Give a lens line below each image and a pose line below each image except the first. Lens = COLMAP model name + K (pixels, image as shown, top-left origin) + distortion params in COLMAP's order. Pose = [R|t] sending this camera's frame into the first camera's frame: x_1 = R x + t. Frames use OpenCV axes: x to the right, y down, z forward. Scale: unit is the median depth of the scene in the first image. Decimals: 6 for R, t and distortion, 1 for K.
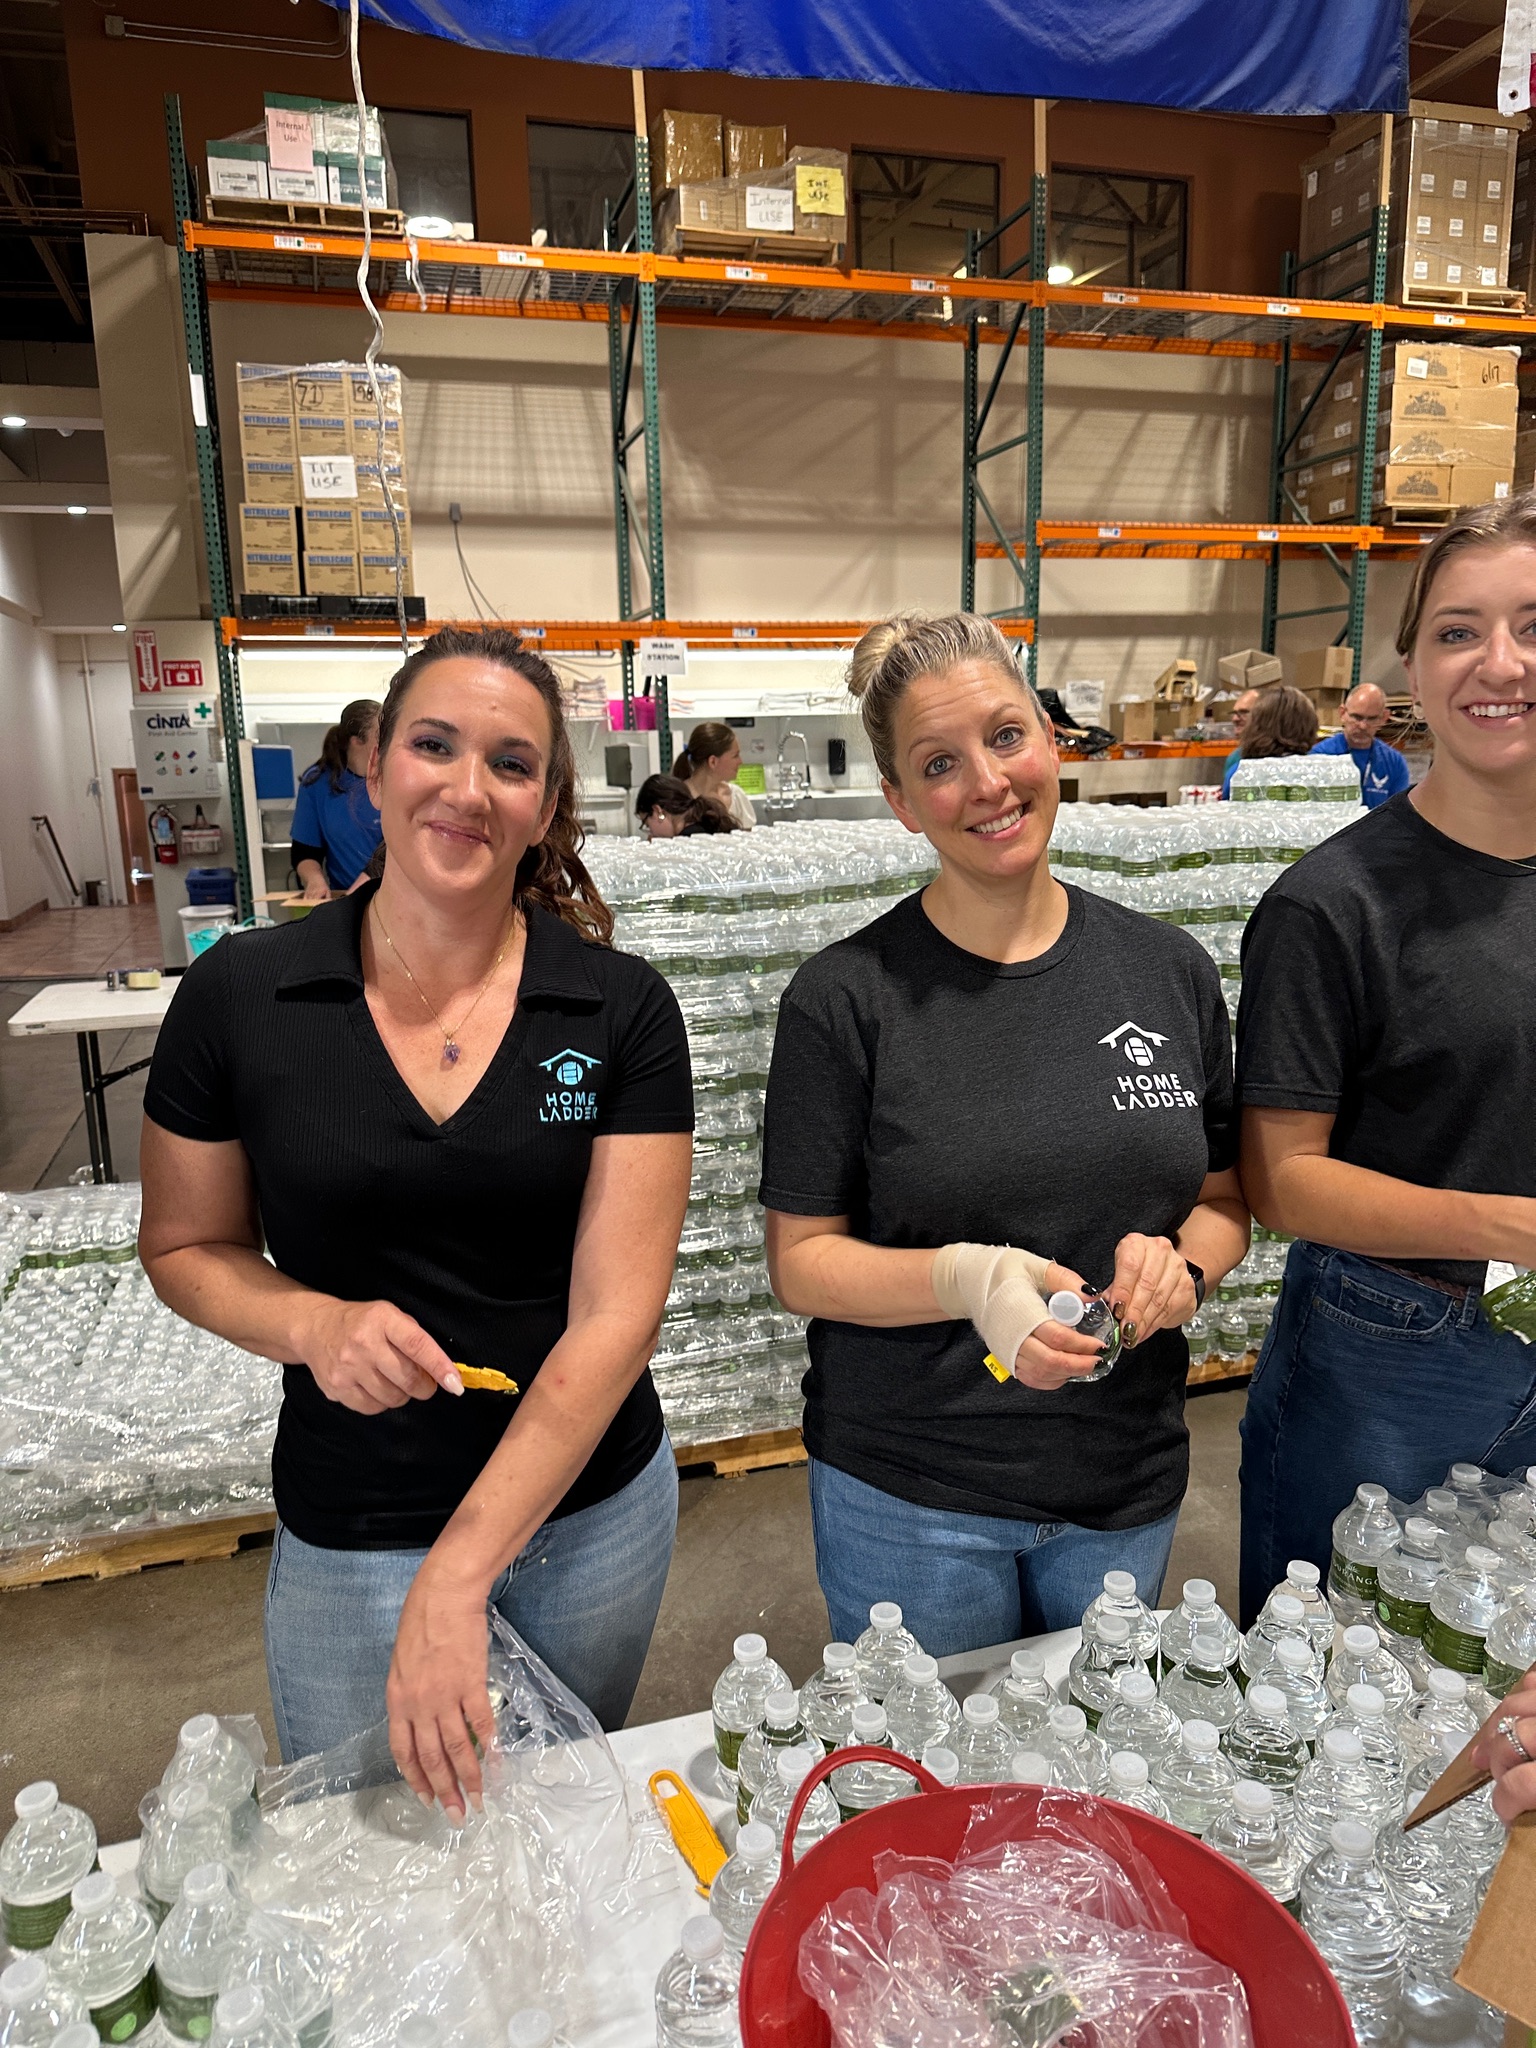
lens RADIAL K [[1439.0, 0, 781.7], [0, 1439.0, 1025.5], [0, 0, 1]] dist [0.049889, -0.058594]
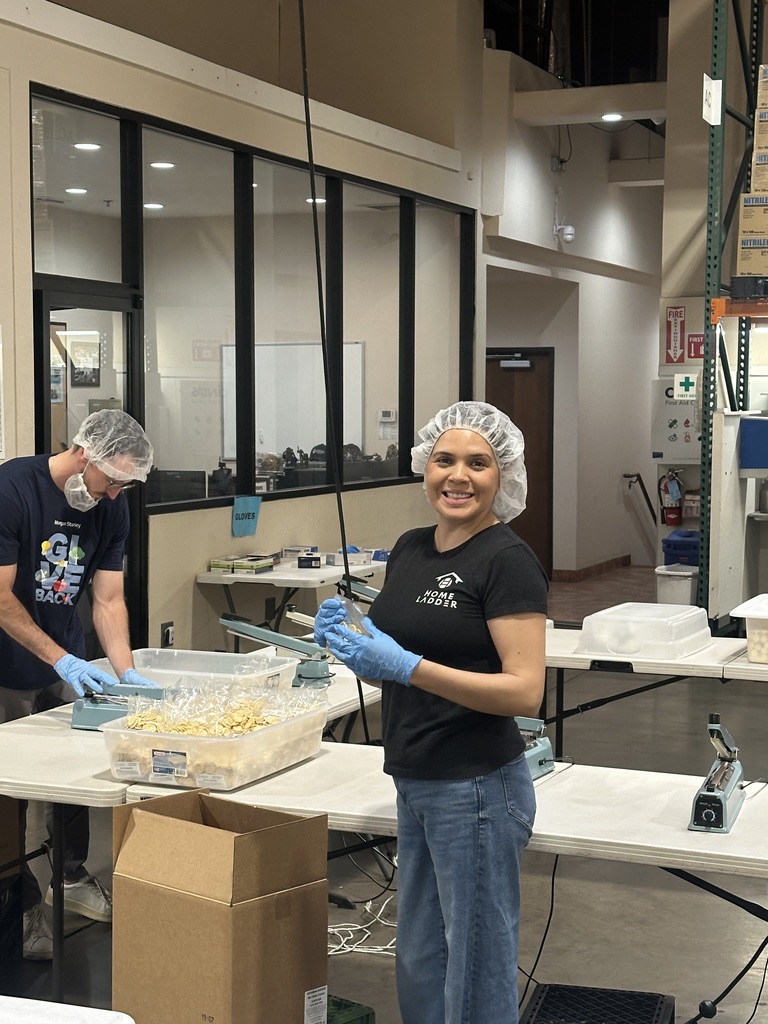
lens RADIAL K [[1947.8, 0, 382.1], [0, 1947.8, 514.2], [0, 0, 1]] dist [0.187953, 0.000000]
pose [[0.785959, 0.061836, -0.615179, 0.231476], [-0.139614, 0.987037, -0.079158, 0.020434], [0.602309, 0.148103, 0.784404, -0.198279]]
